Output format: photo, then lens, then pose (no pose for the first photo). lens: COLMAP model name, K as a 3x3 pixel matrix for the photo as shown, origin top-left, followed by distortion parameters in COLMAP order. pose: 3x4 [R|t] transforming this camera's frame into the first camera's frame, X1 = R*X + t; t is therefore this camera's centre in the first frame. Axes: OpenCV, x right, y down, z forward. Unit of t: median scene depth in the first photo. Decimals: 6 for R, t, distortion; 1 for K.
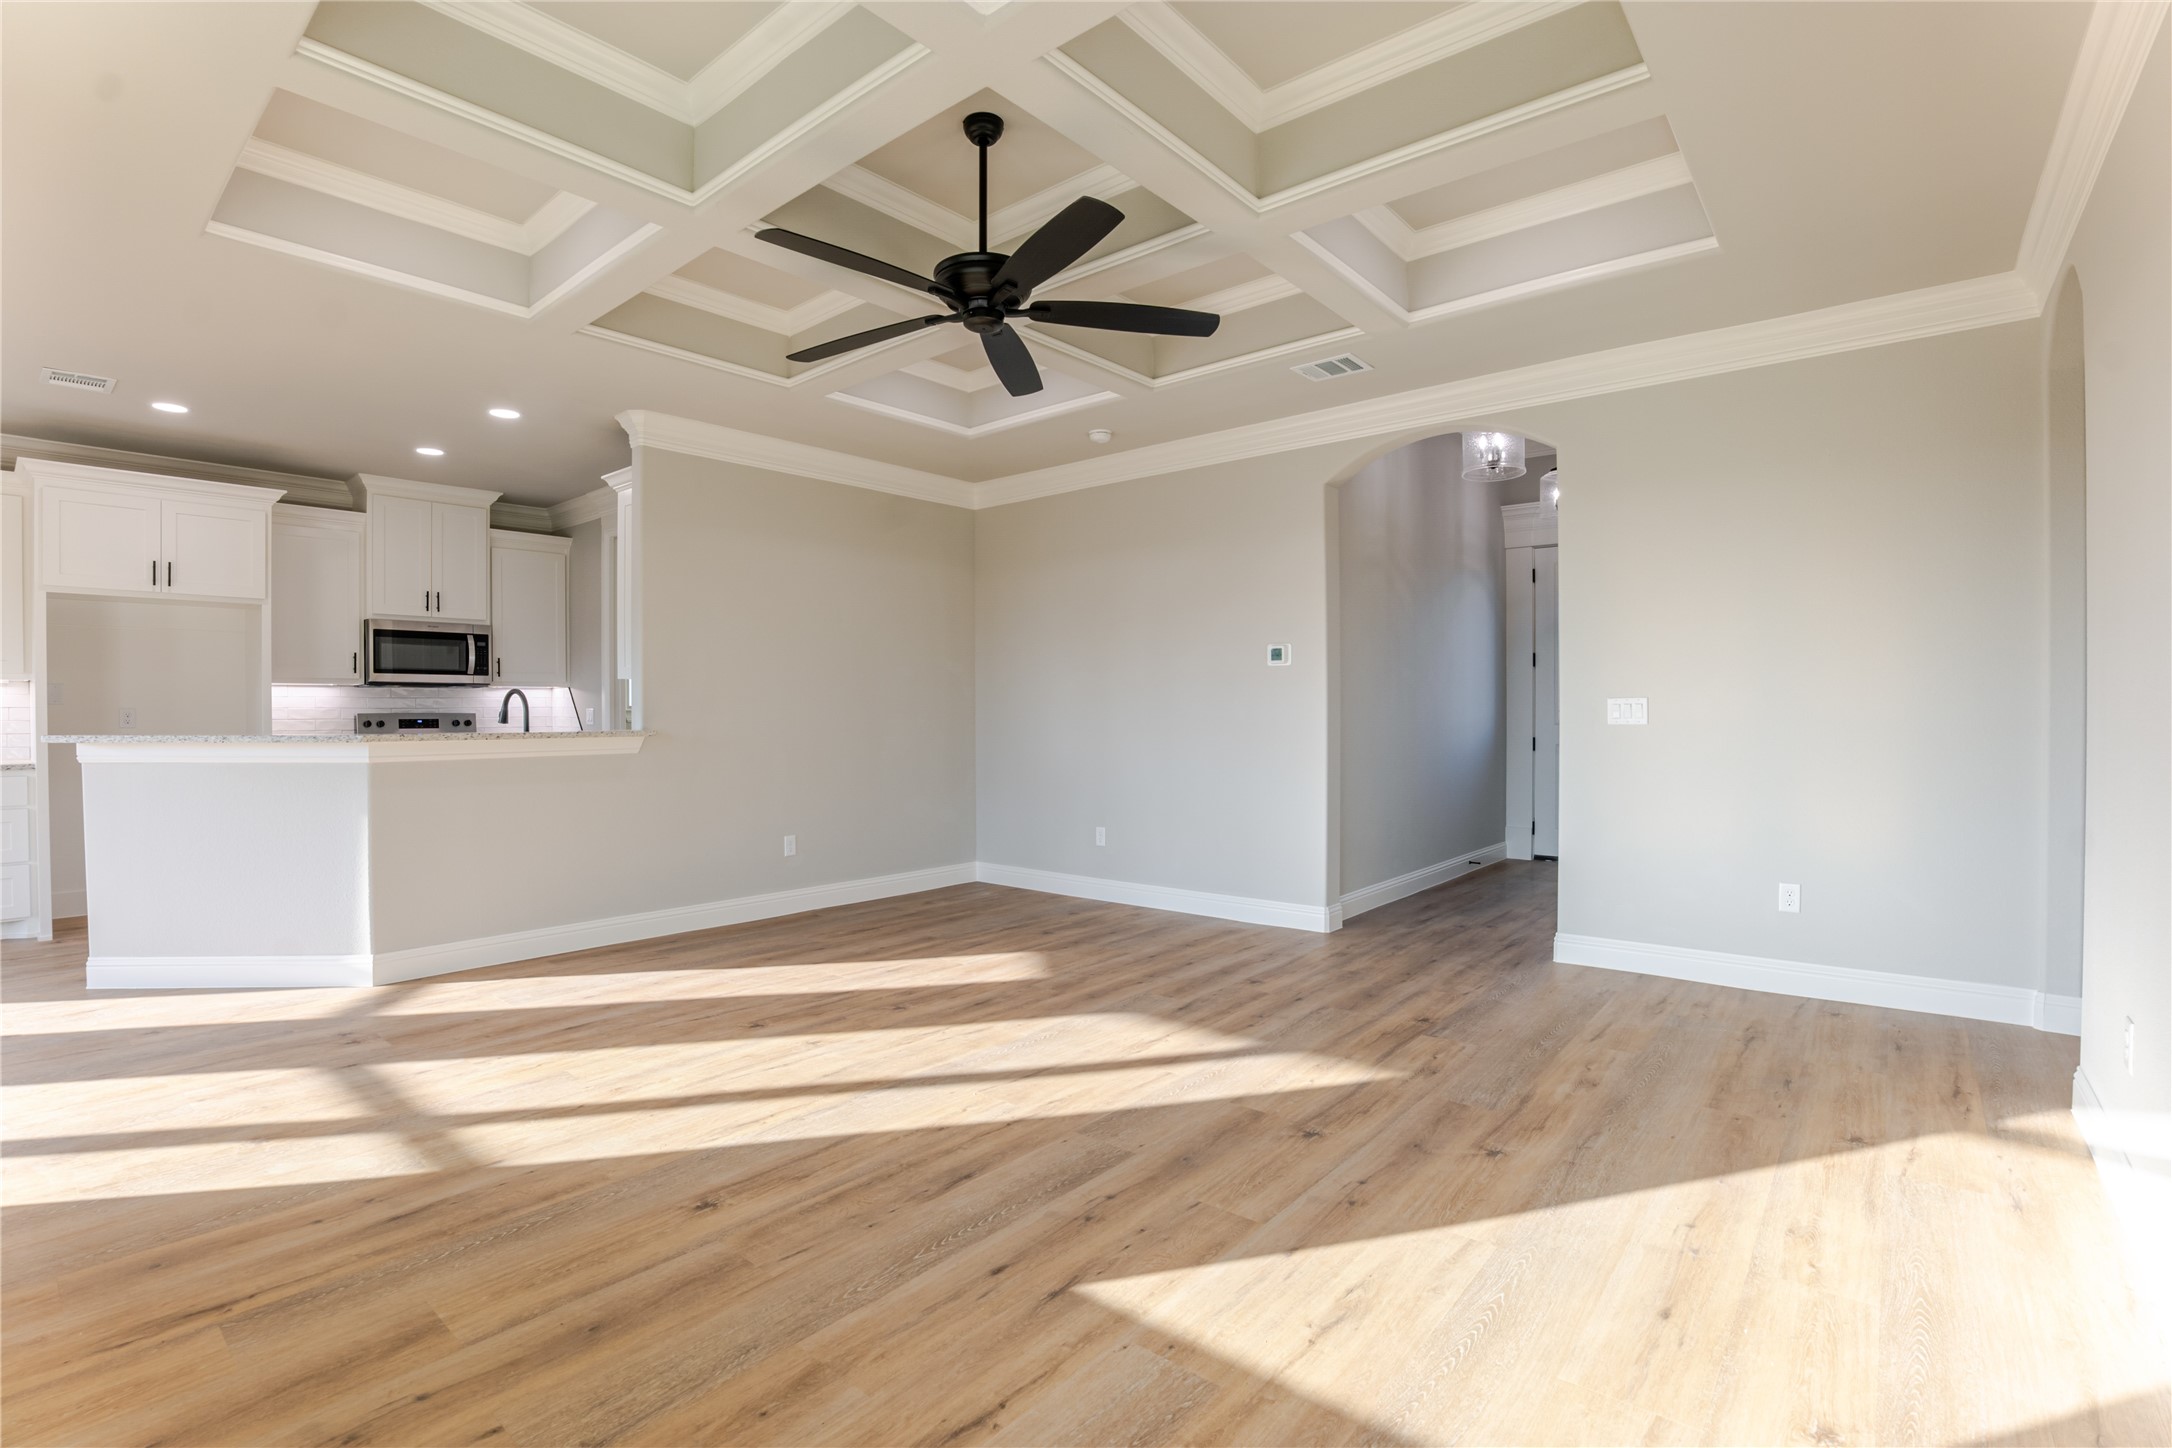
lens RADIAL K [[997.1, 0, 1088.6], [0, 997.1, 724.3], [0, 0, 1]] dist [-0.073270, 0.019160]
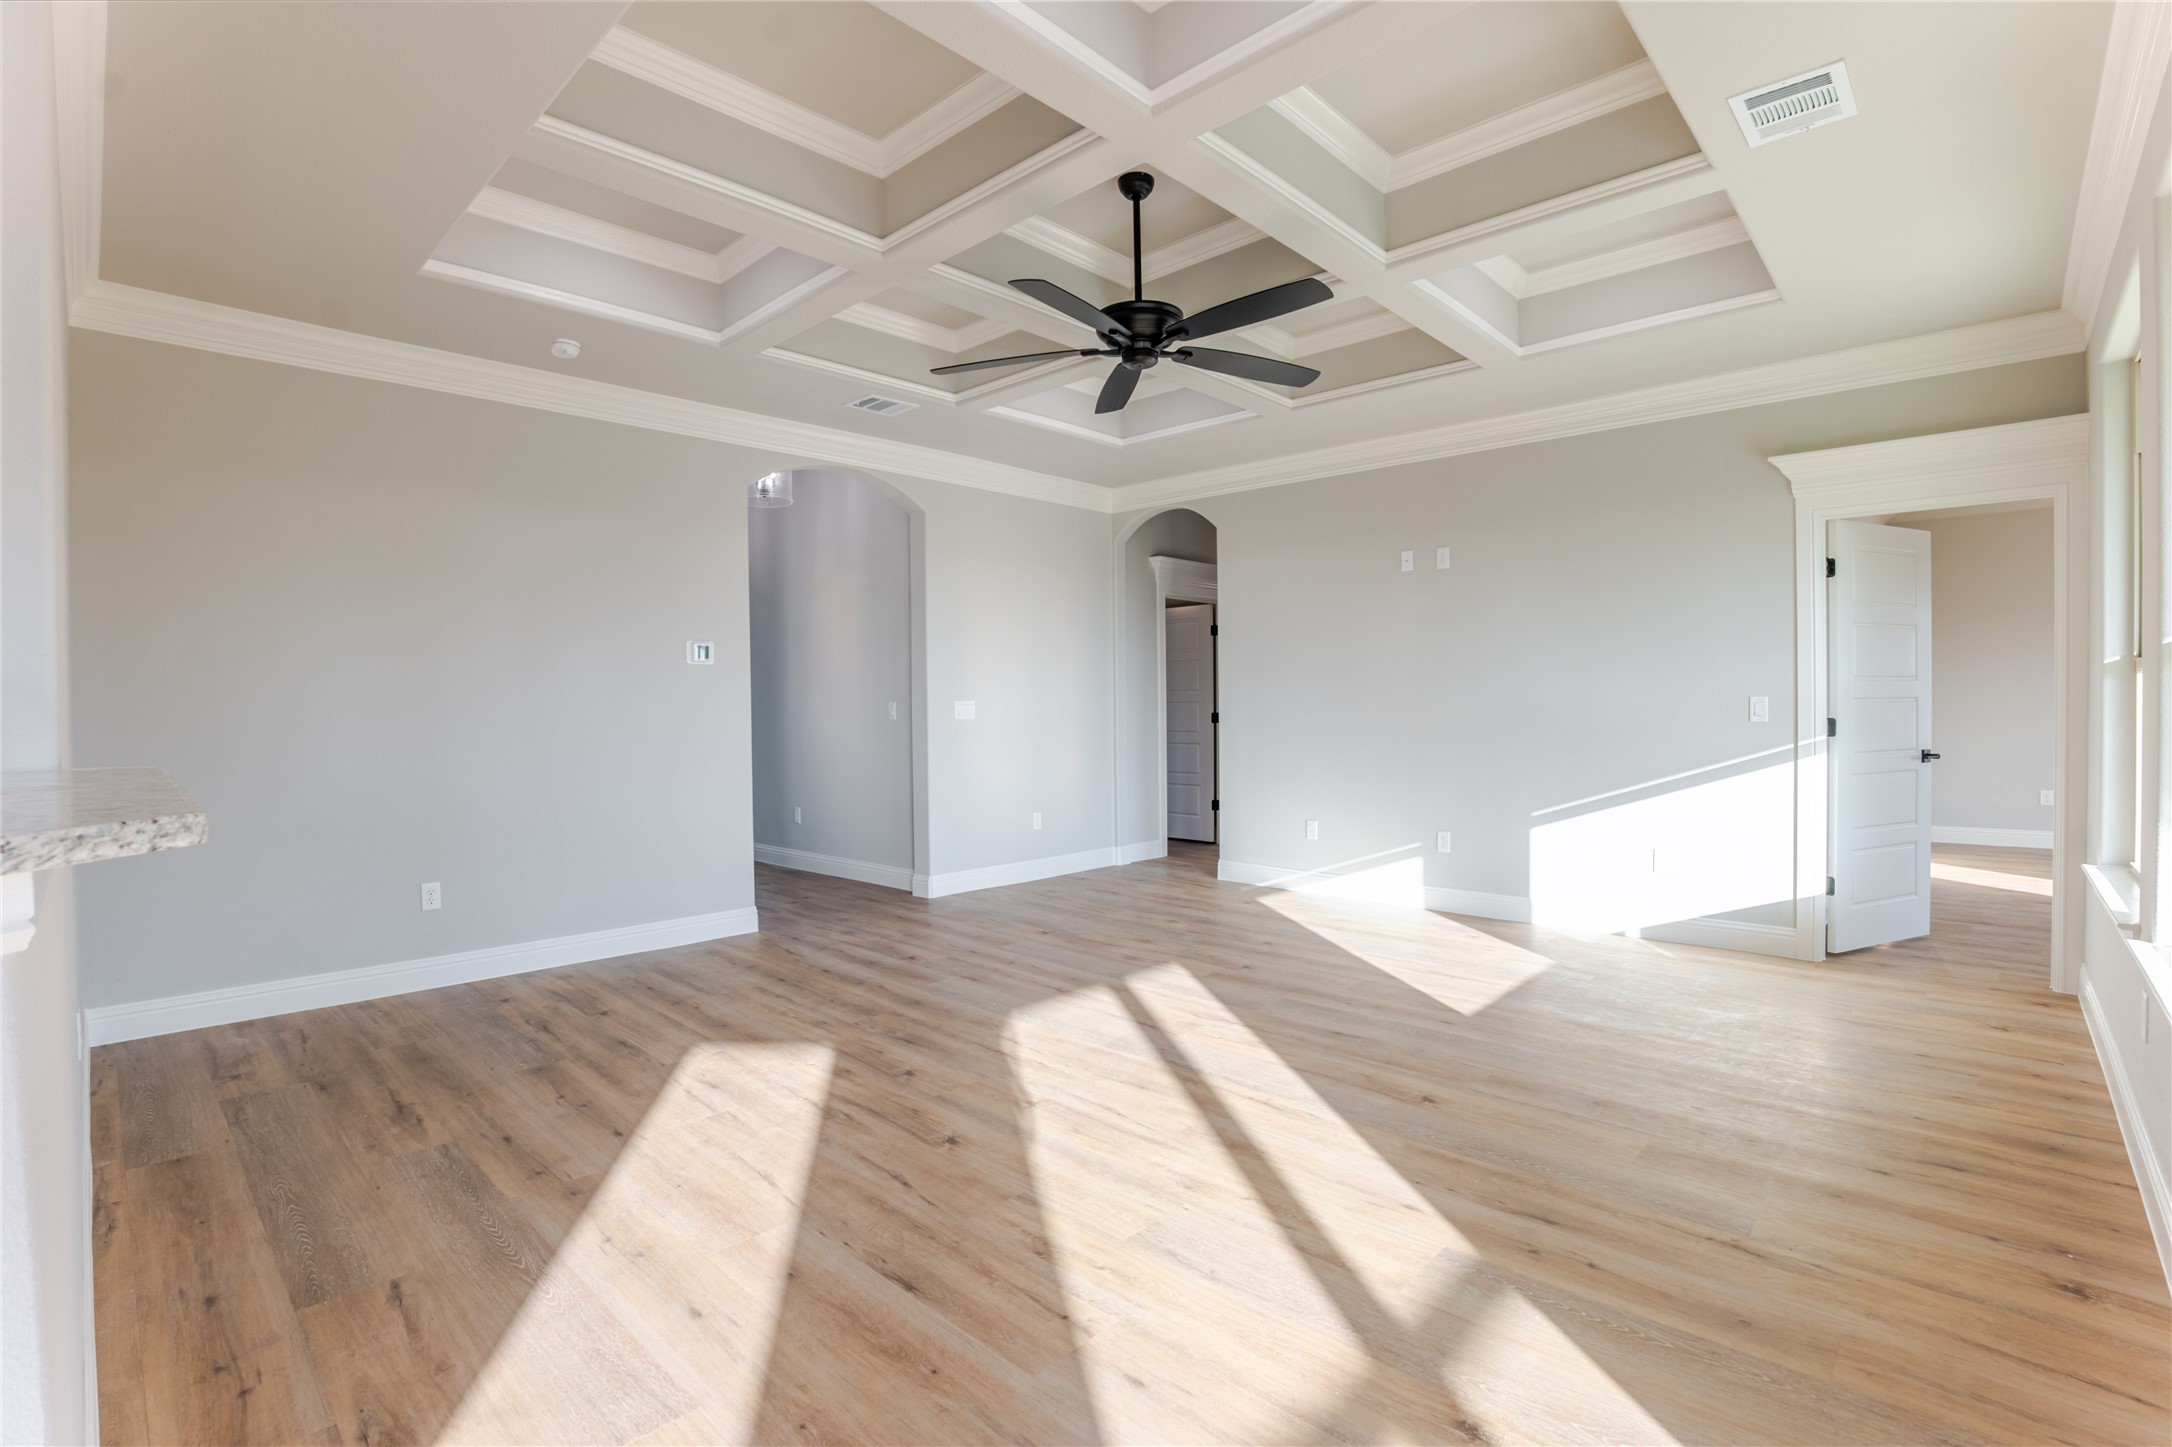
lens RADIAL K [[1005.0, 0, 1086.0], [0, 1005.0, 723.5], [0, 0, 1]] dist [-0.076011, 0.019076]
pose [[0.059918, -0.011489, 0.998137, -1.007502], [0.022113, 0.999704, 0.010179, -0.005076], [-0.997958, 0.021462, 0.060154, 0.811891]]
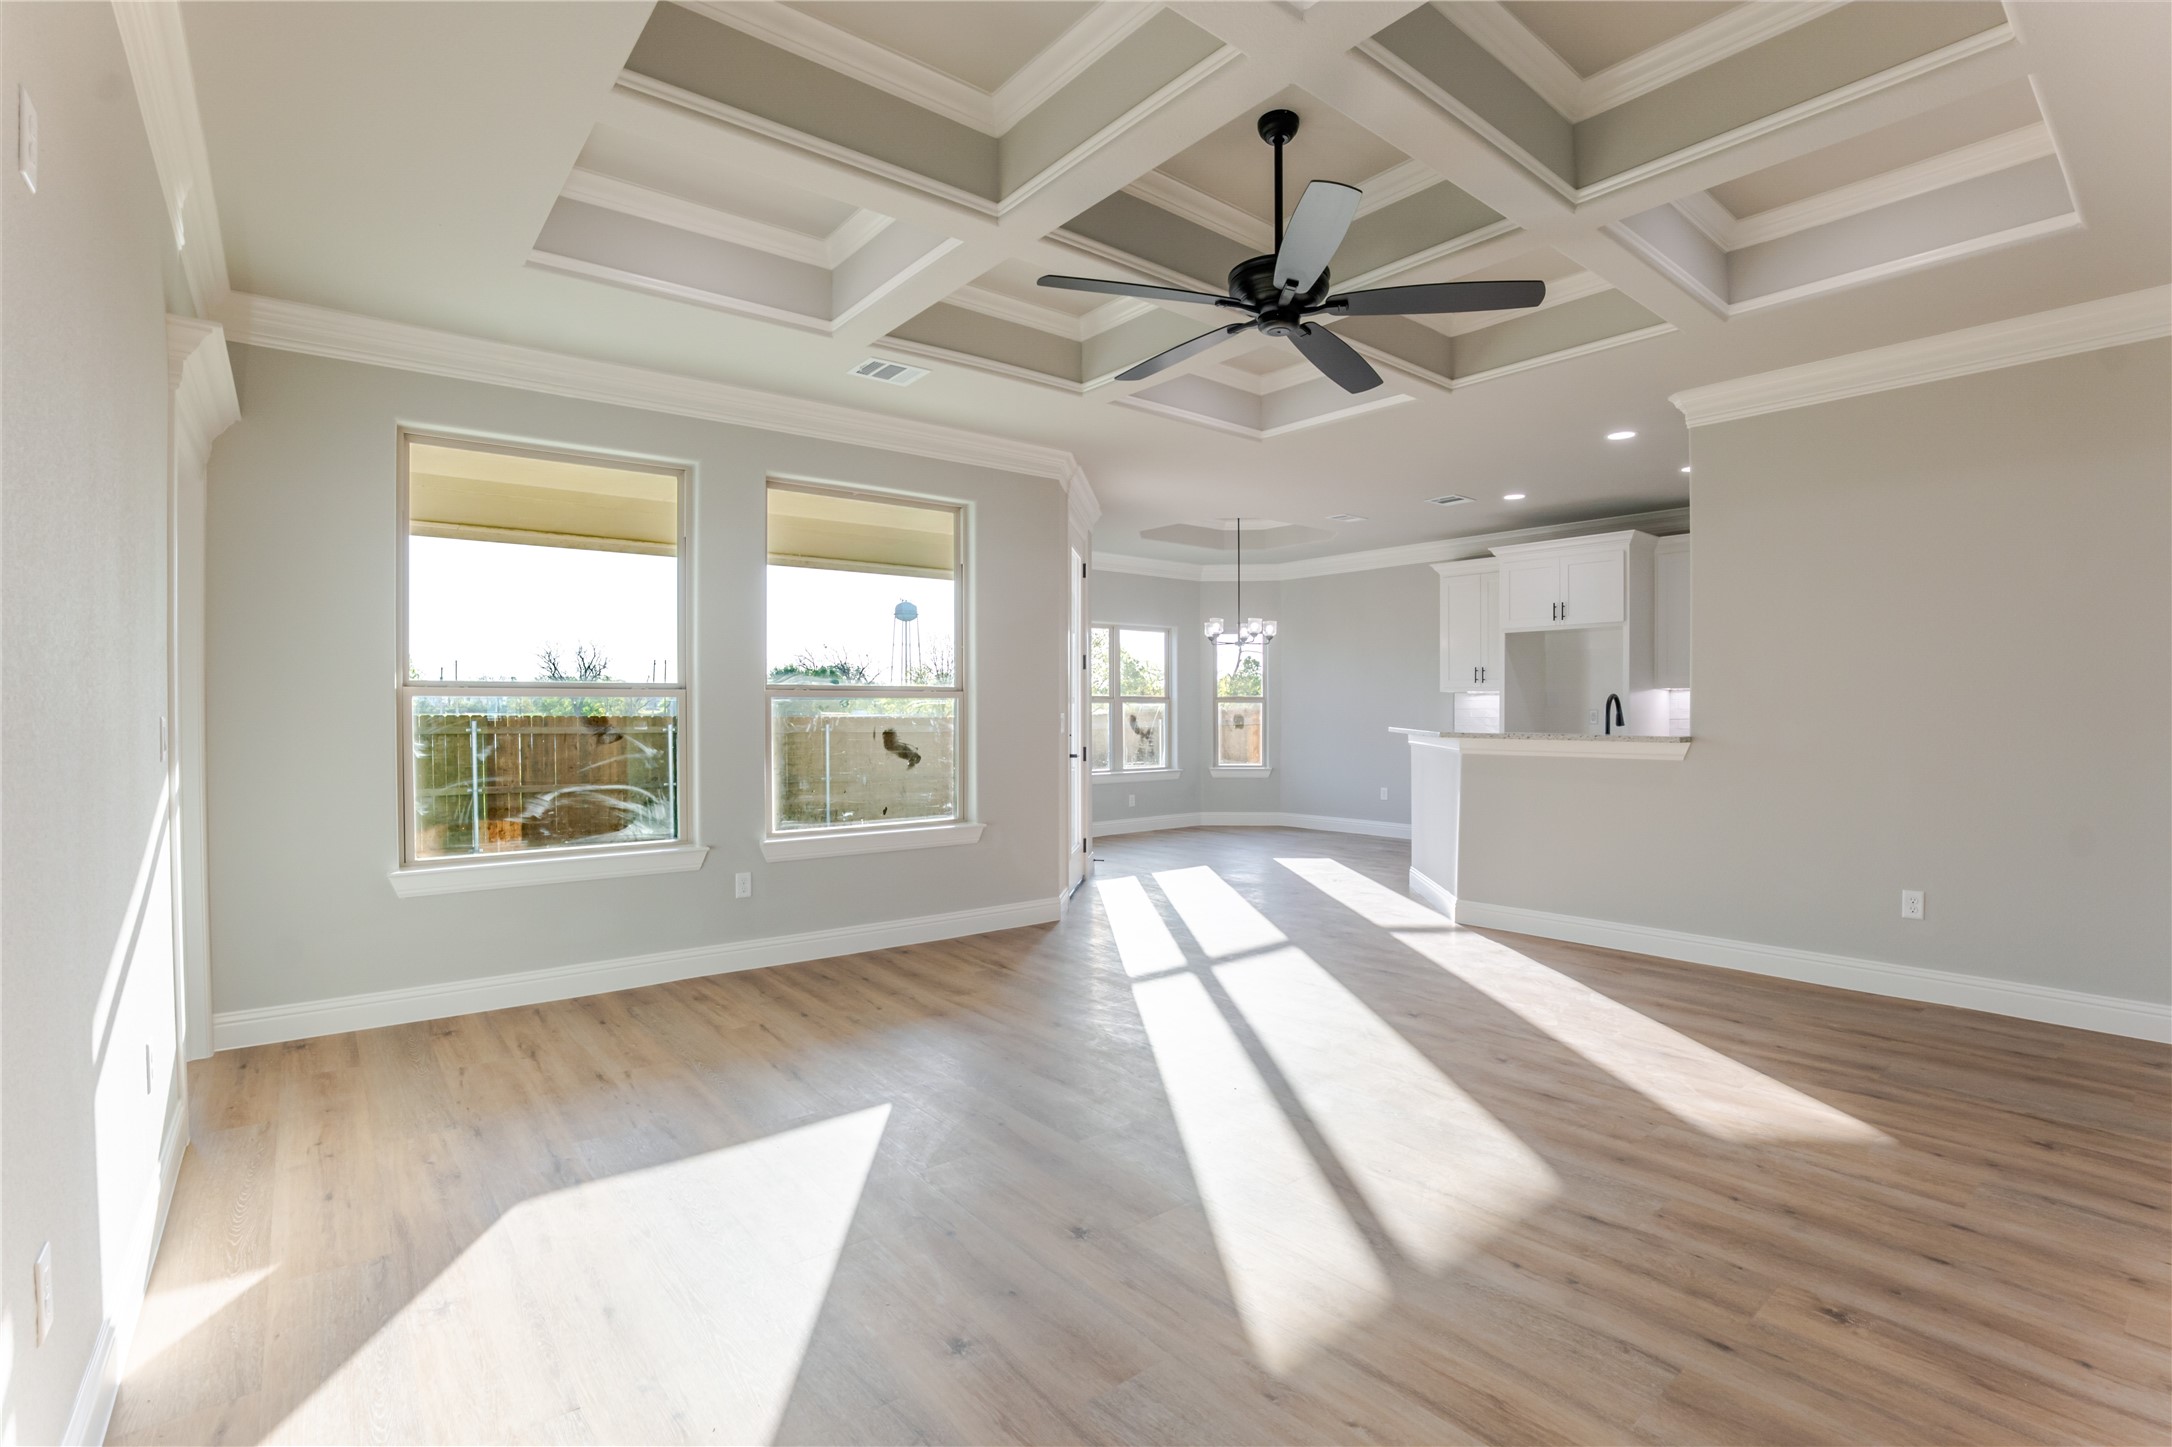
lens RADIAL K [[997.1, 0, 1088.6], [0, 997.1, 723.8], [0, 0, 1]] dist [-0.073270, 0.019160]
pose [[-0.192100, 0.014869, -0.981263, 0.726336], [-0.010582, 0.999796, 0.017222, -0.019767], [0.981318, 0.013692, -0.191903, 0.815355]]
